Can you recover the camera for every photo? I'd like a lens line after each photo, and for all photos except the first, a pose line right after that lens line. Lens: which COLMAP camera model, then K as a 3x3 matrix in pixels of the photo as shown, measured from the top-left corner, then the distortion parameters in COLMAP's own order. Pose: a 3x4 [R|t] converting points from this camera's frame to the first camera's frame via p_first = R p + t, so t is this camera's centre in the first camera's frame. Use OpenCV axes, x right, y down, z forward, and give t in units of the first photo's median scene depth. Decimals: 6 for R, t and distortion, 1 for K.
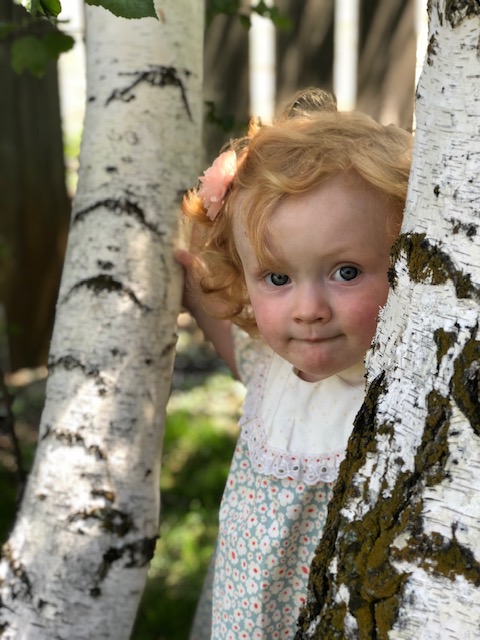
lens RADIAL K [[1064.6, 0, 240.2], [0, 1064.6, 321.1], [0, 0, 1]] dist [0.000537, 0.000000]
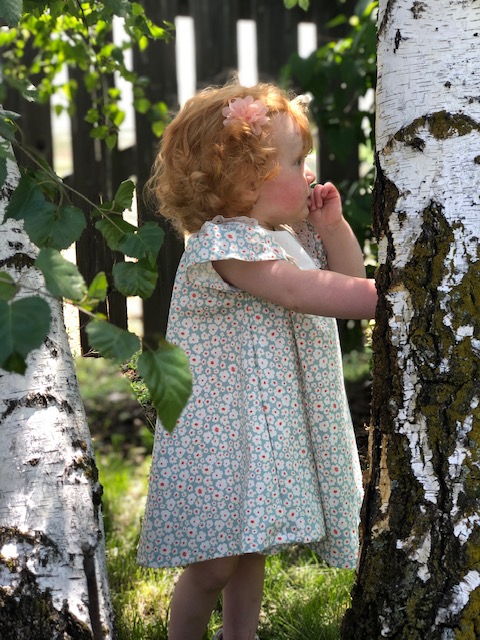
lens RADIAL K [[1064.6, 0, 239.9], [0, 1064.6, 319.4], [0, 0, 1]] dist [0.000537, 0.000000]
pose [[0.578586, -0.117936, 0.807050, -1.394145], [0.288969, 0.954947, -0.067618, 0.252152], [-0.762715, 0.272335, 0.586599, 0.323152]]
